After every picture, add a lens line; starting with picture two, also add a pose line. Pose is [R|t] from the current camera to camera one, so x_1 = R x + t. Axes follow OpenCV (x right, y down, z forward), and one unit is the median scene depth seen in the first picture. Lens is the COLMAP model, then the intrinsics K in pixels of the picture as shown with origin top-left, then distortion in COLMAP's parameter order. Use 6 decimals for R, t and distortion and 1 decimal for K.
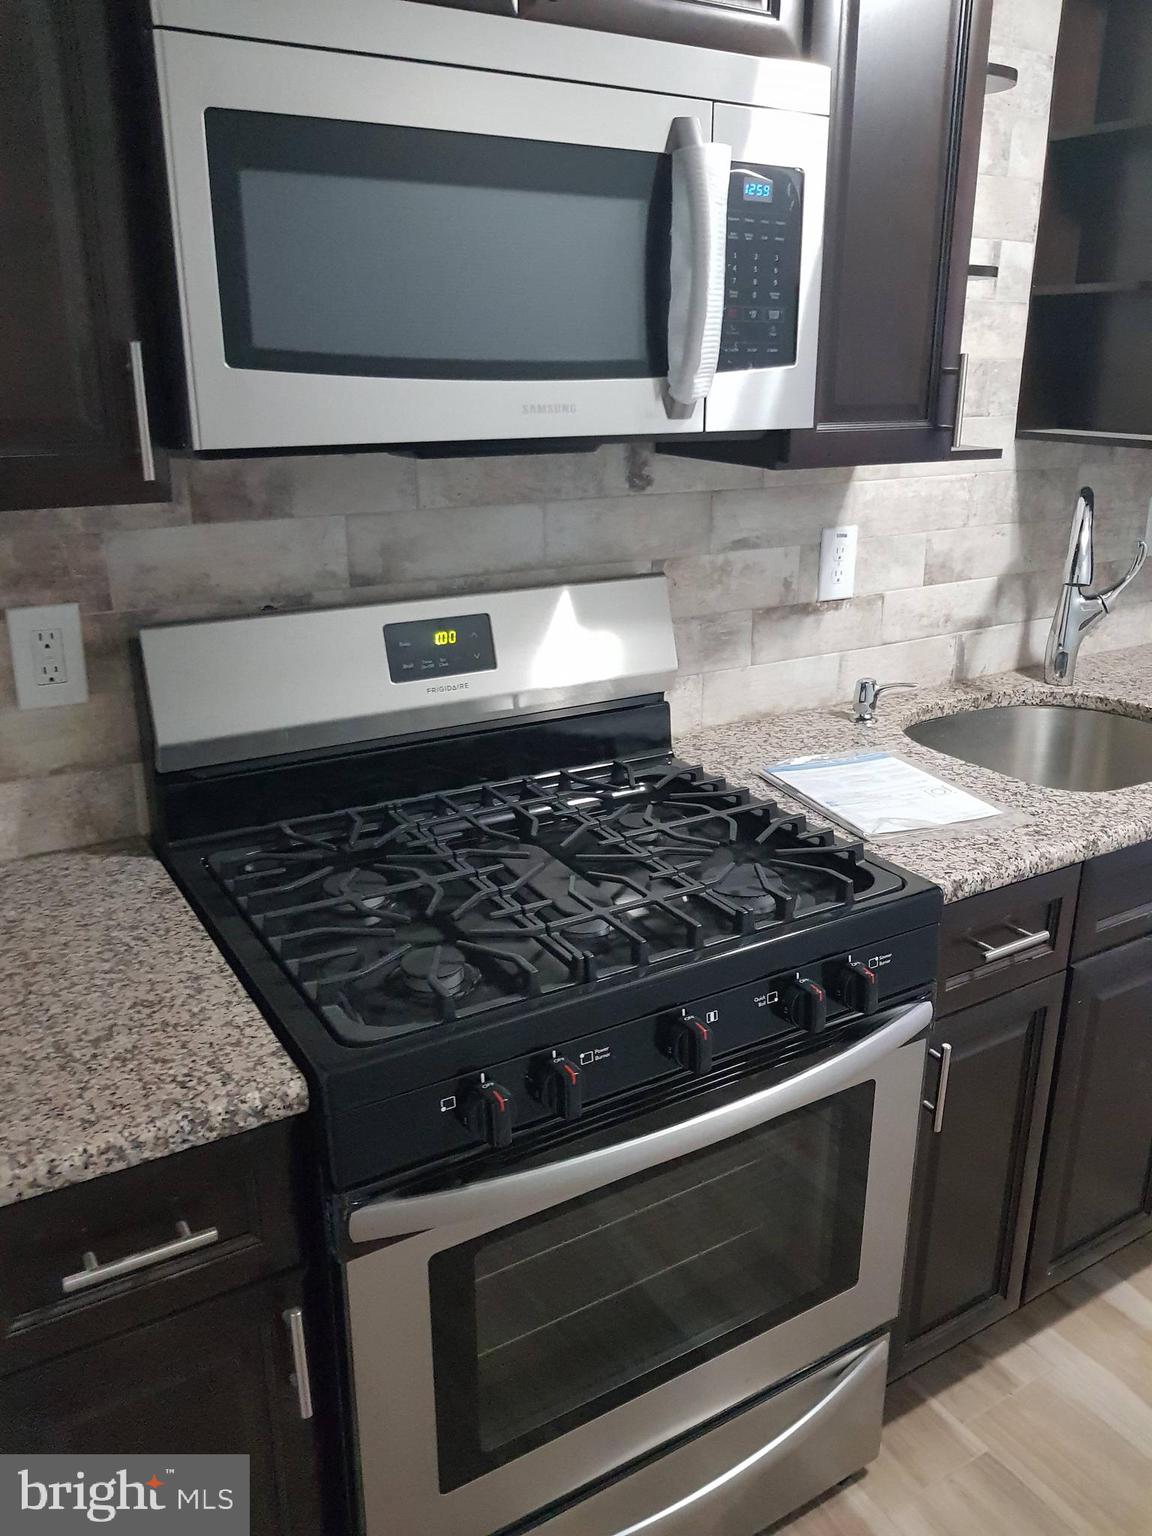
lens RADIAL K [[1202.7, 0, 615.7], [0, 1202.7, 755.5], [0, 0, 1]] dist [-0.002129, -0.005187]
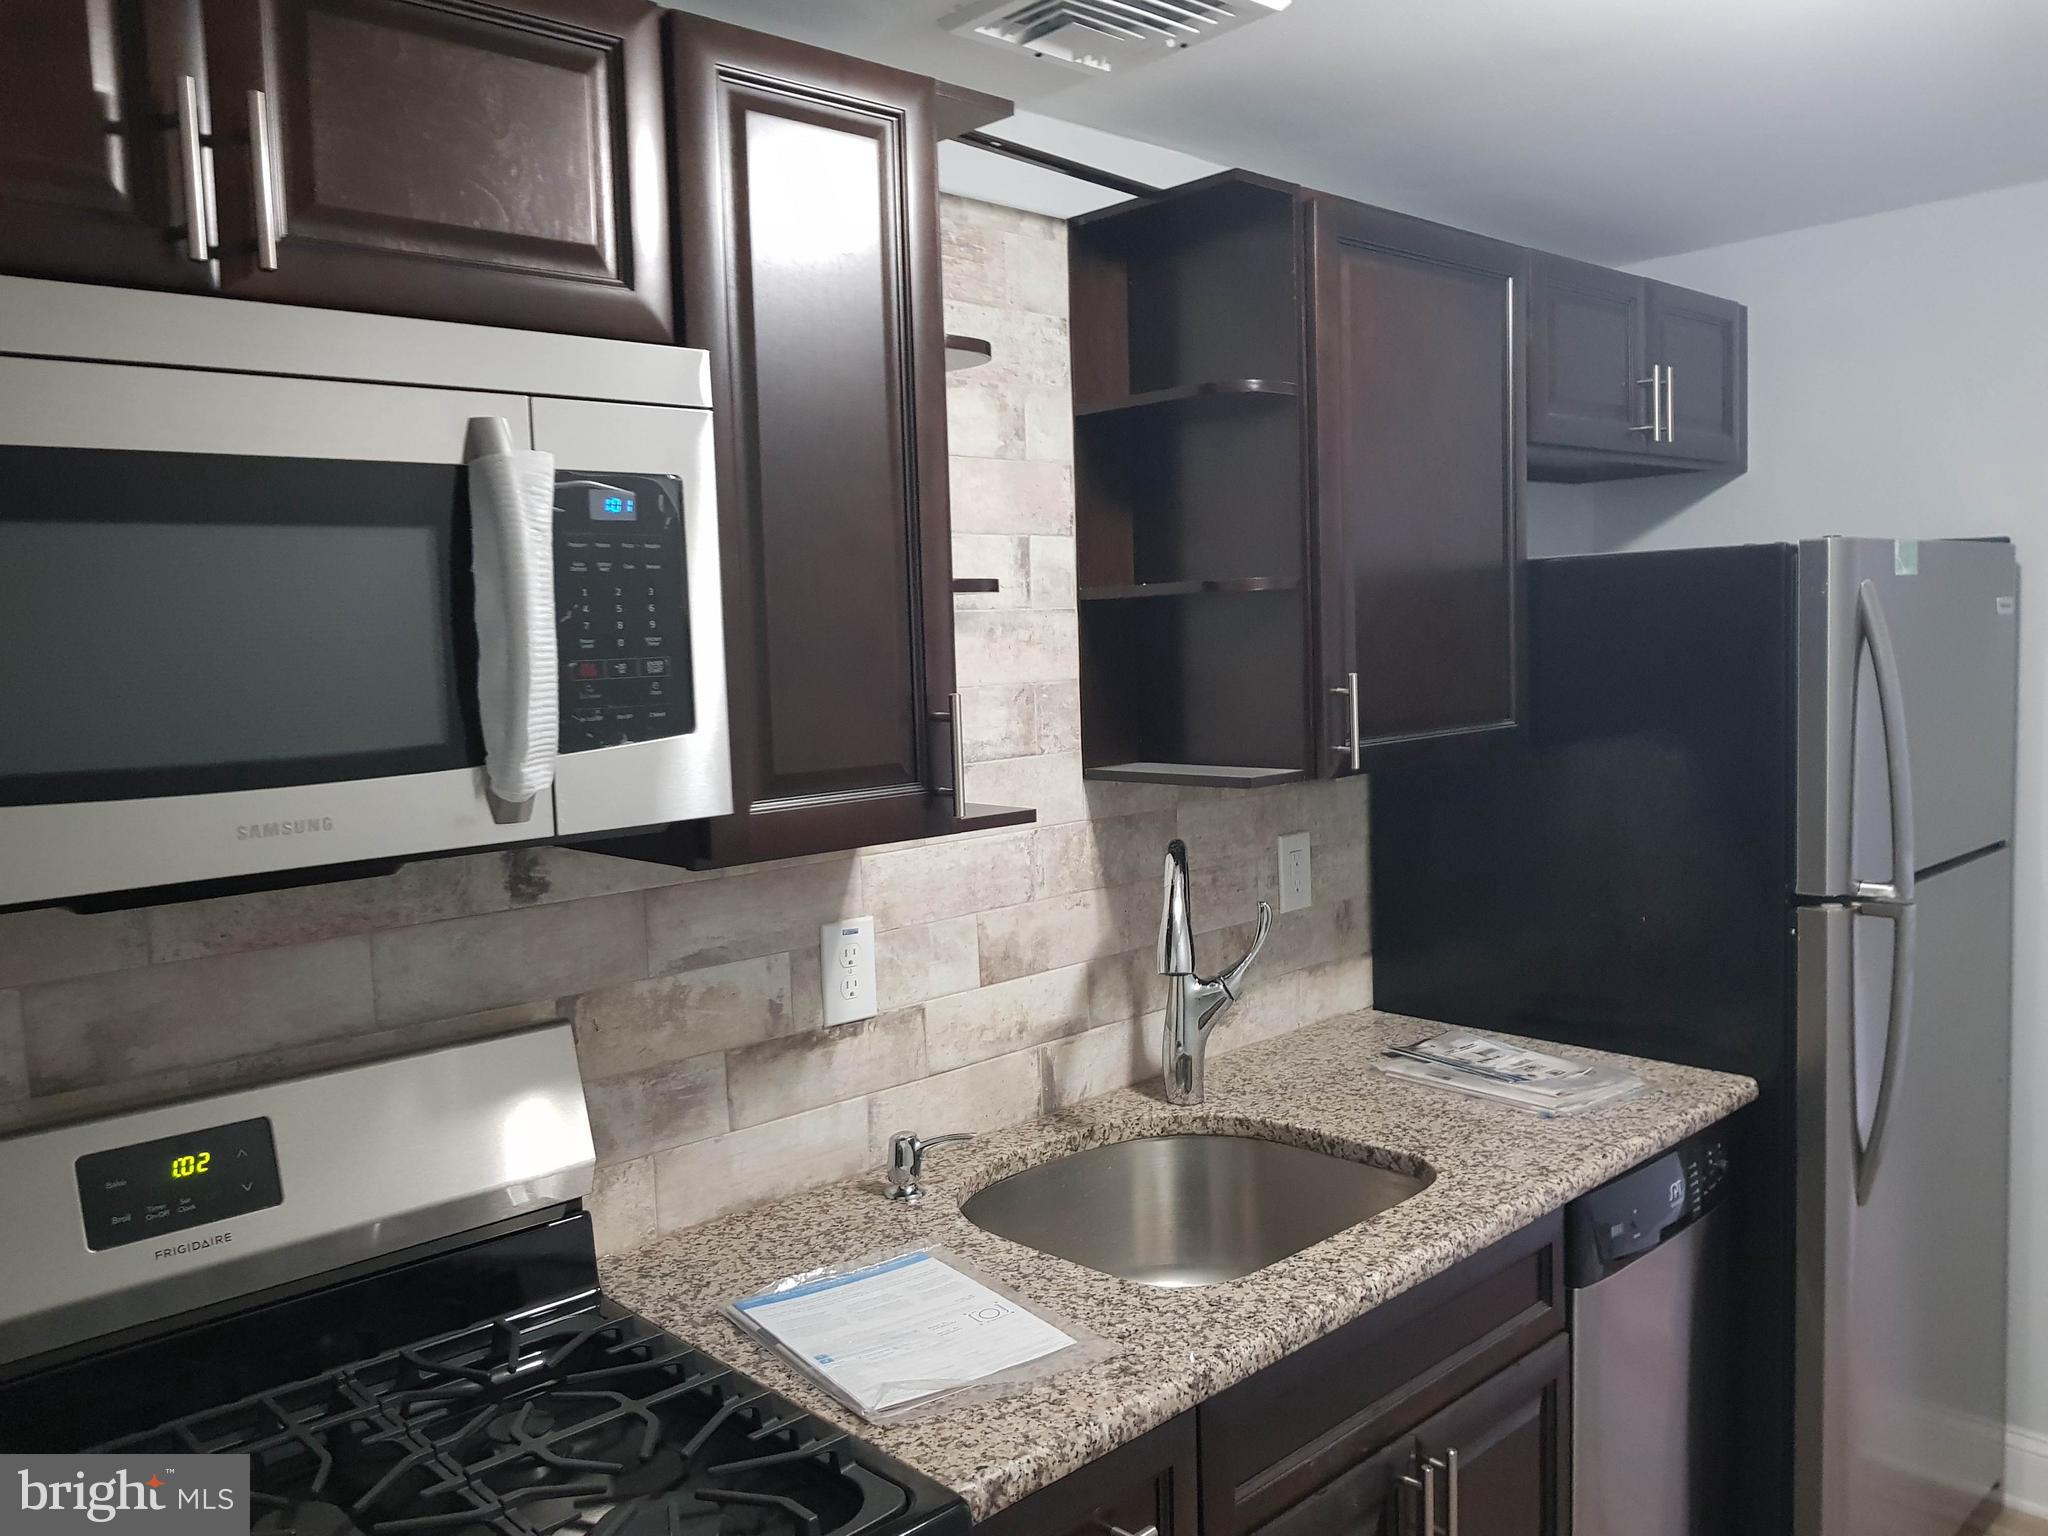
lens RADIAL K [[1595.8, 0, 1024.0], [0, 1595.8, 768.0], [0, 0, 1]] dist [-0.012430, -0.000062]
pose [[0.979934, -0.059718, 0.190165, 0.131786], [0.102943, 0.968603, -0.226299, -0.060568], [-0.170681, 0.241334, 0.955315, 0.066334]]
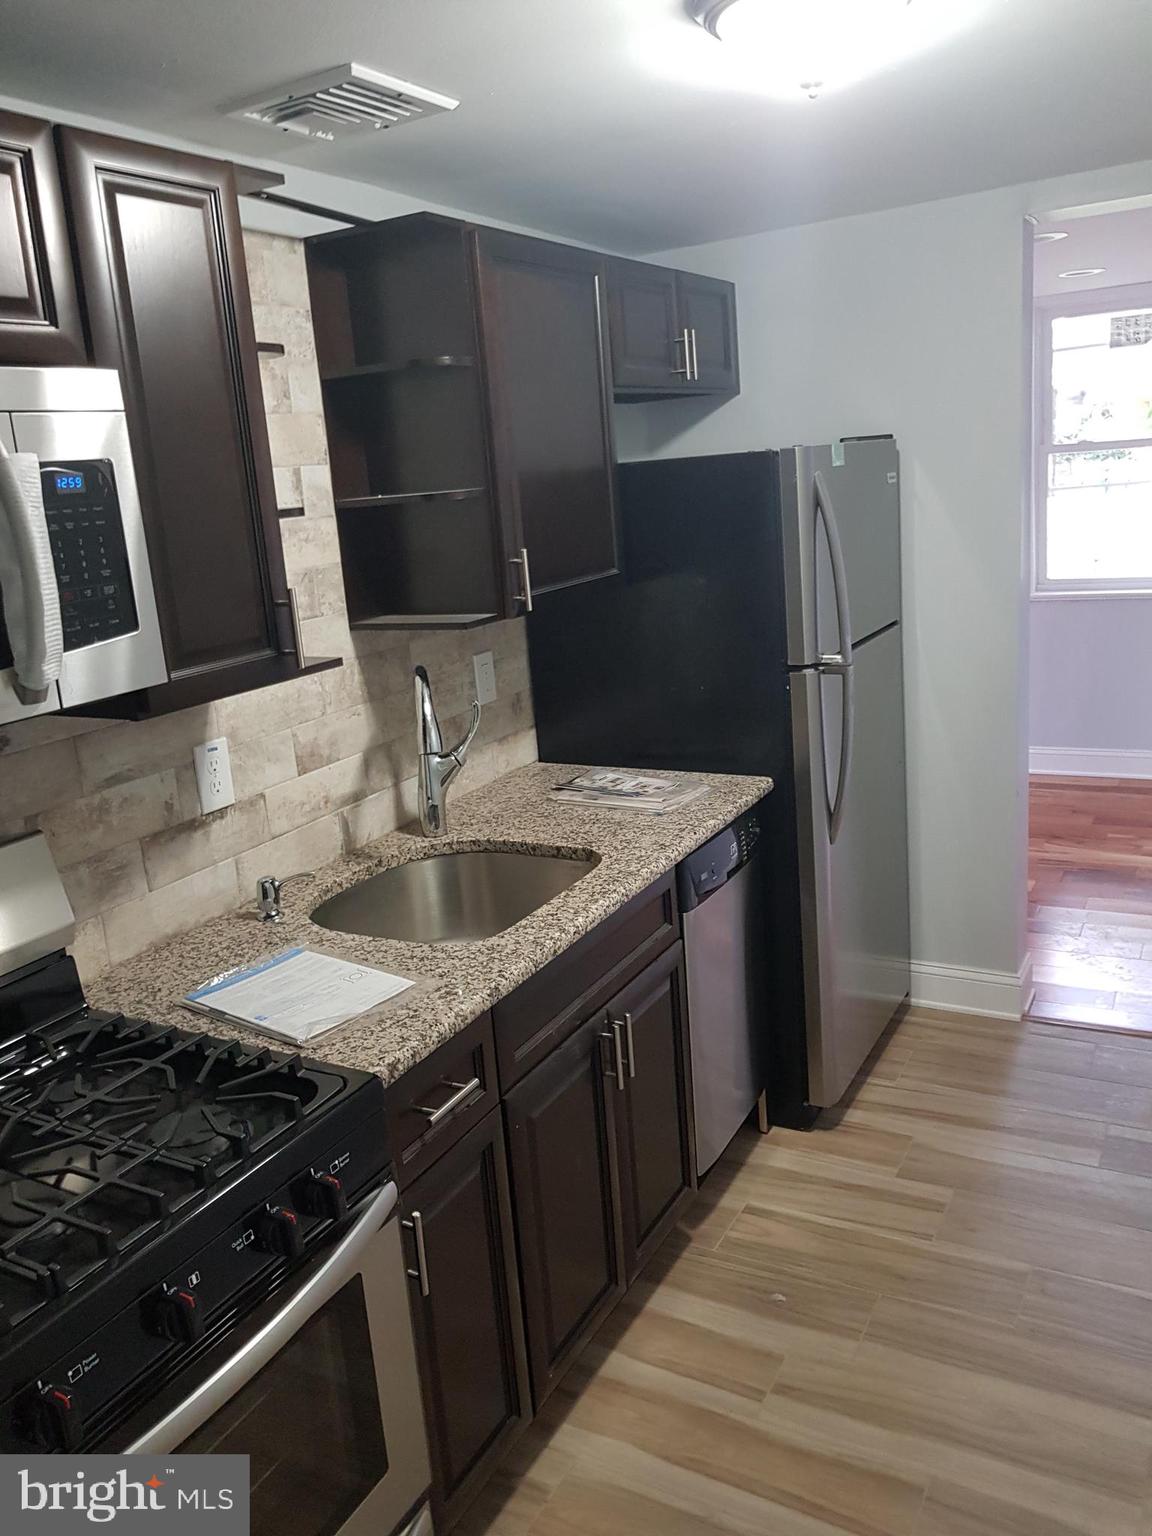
lens RADIAL K [[1208.8, 0, 574.7], [0, 1208.8, 729.4], [0, 0, 1]] dist [-0.011690, -0.021125]
pose [[0.872436, -0.179871, 0.454425, -0.012416], [0.233366, 0.970282, -0.063973, -0.067708], [-0.429413, 0.161860, 0.888485, -0.081377]]
